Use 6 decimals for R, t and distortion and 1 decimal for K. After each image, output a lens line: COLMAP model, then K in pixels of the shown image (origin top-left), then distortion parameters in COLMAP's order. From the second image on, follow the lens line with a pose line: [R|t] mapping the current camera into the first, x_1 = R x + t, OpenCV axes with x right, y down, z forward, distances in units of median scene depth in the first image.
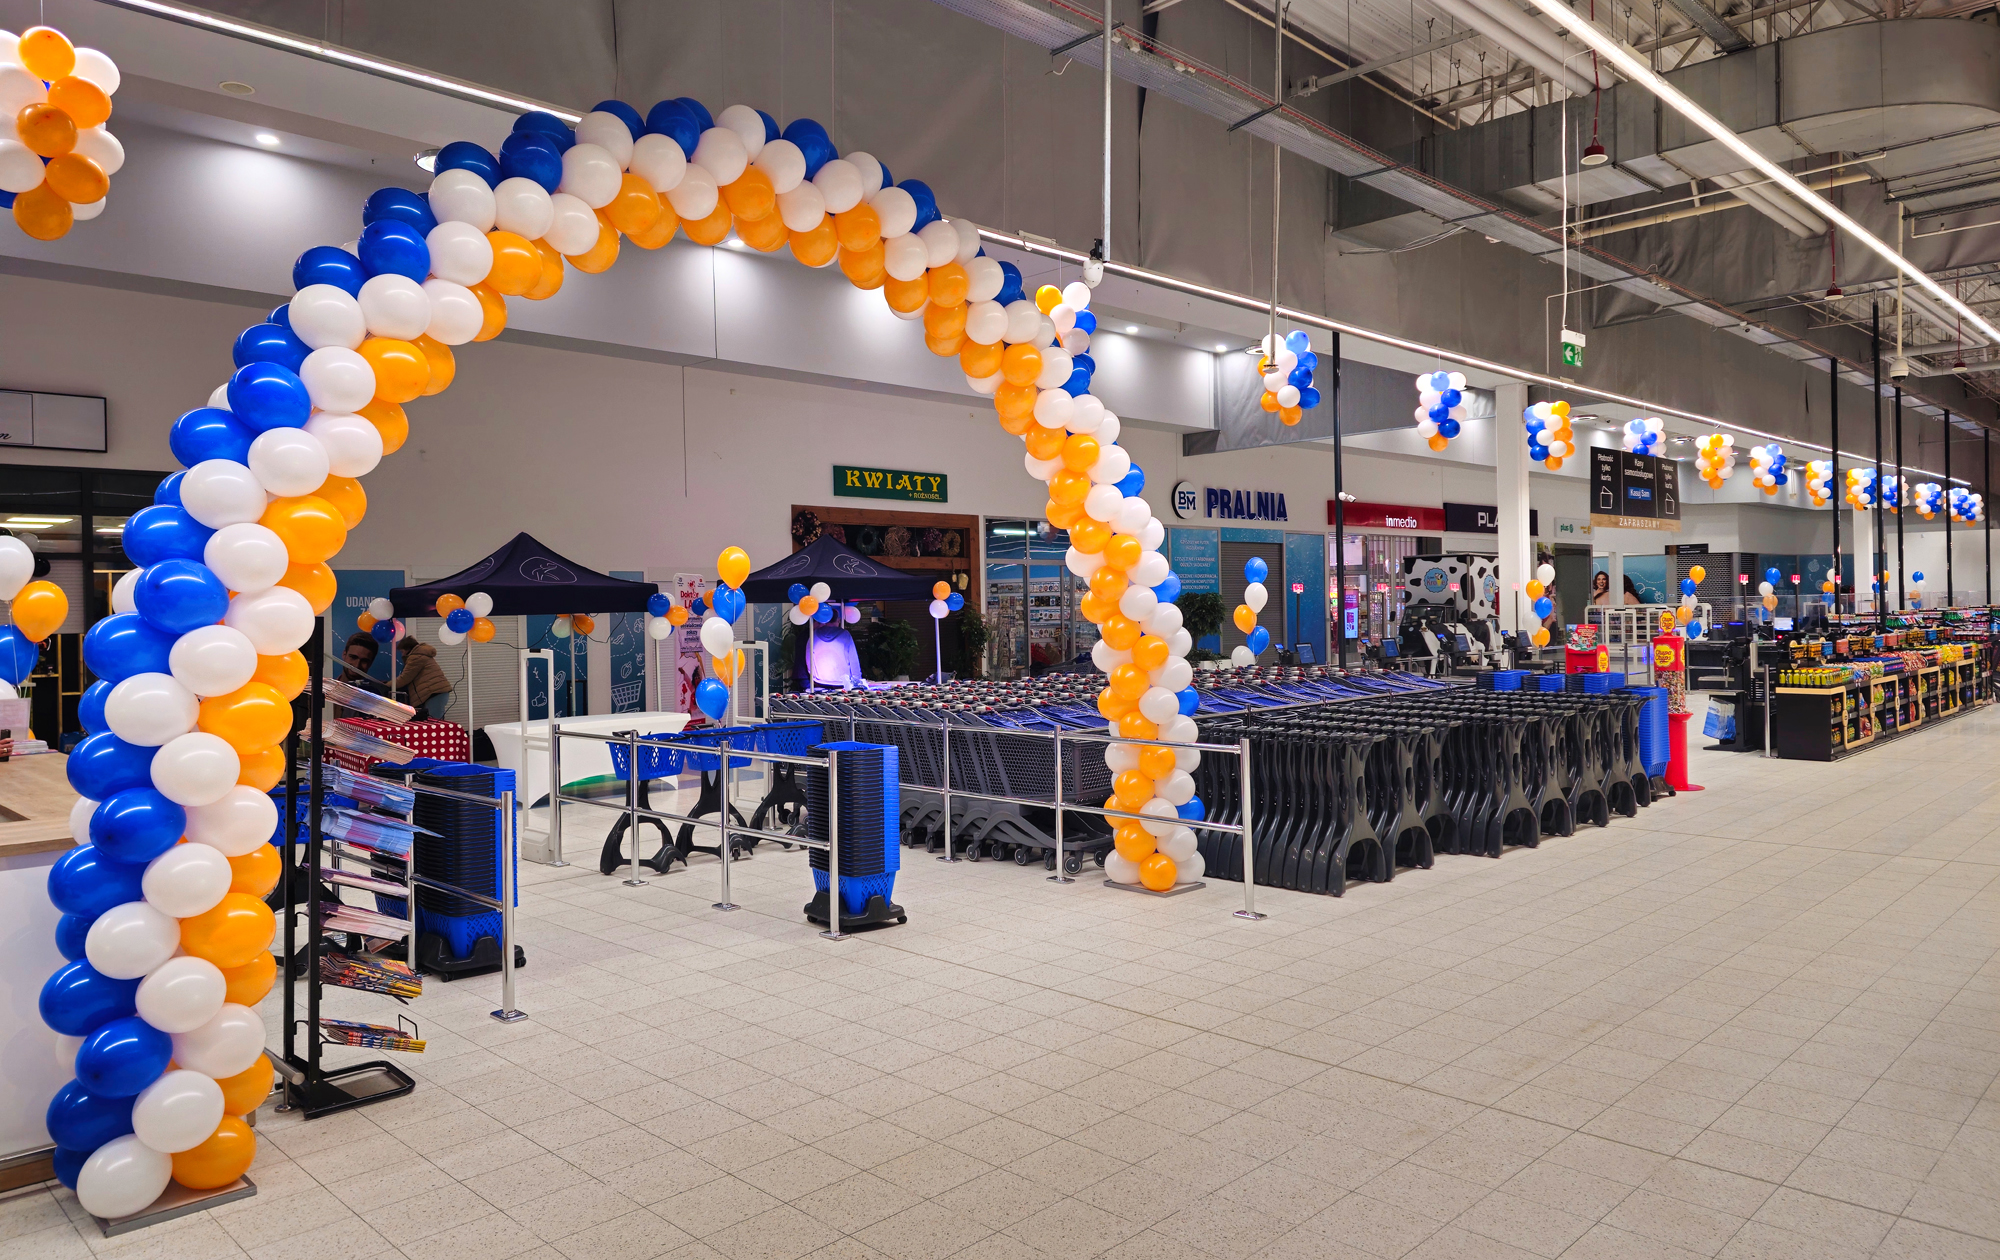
lens RADIAL K [[1315.5, 0, 1008.5], [0, 1315.5, 609.9], [0, 0, 1]] dist [0.032915, -0.004565]
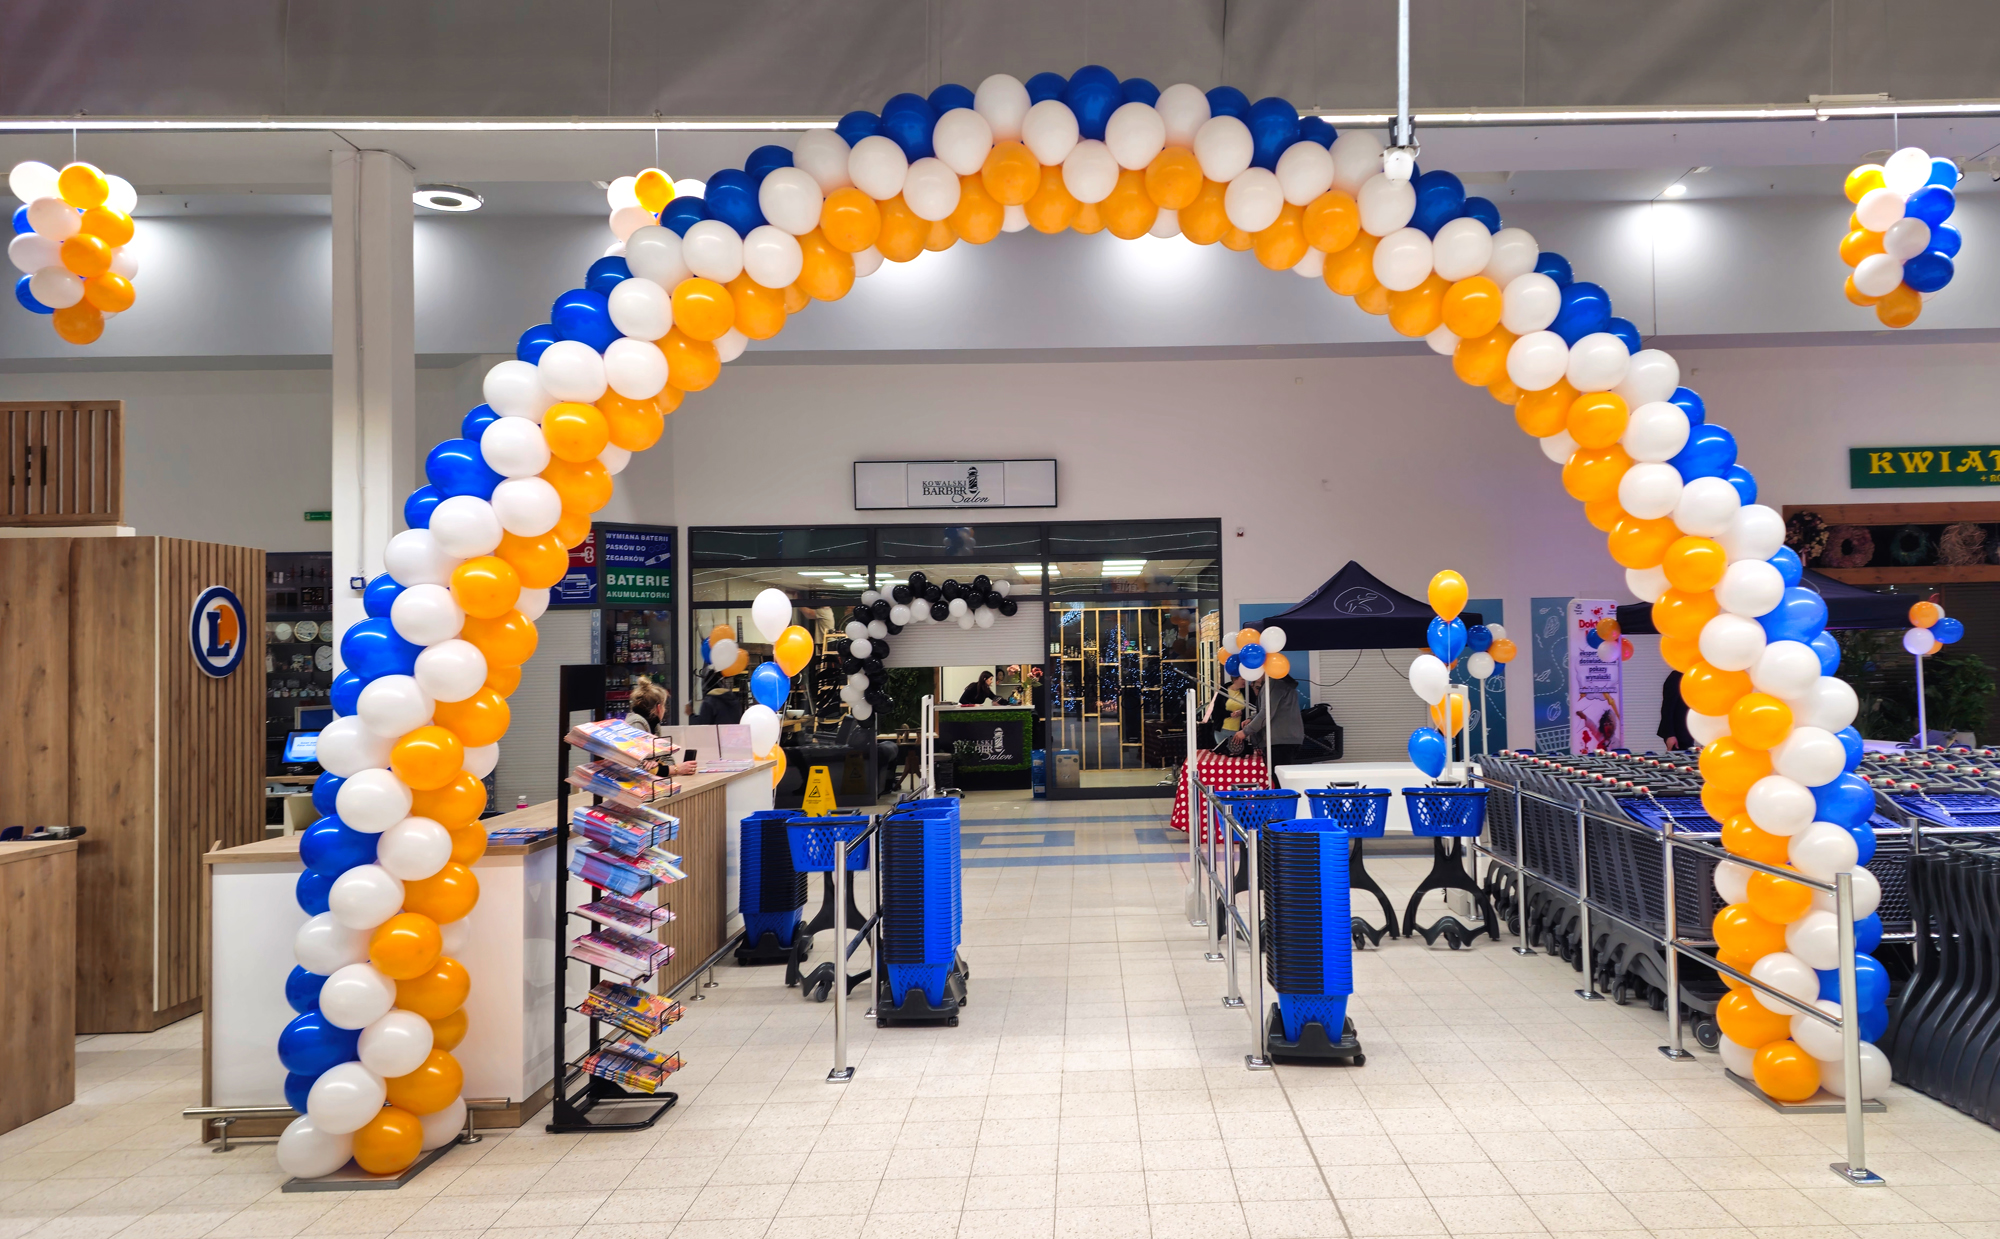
lens RADIAL K [[1436.2, 0, 1106.6], [0, 1436.2, 606.7], [0, 0, 1]] dist [0.053584, -0.008197]
pose [[0.716973, -0.019454, -0.696829, 0.400838], [0.005832, 0.999743, -0.021911, -0.009252], [0.697076, 0.011646, 0.716902, 0.297160]]
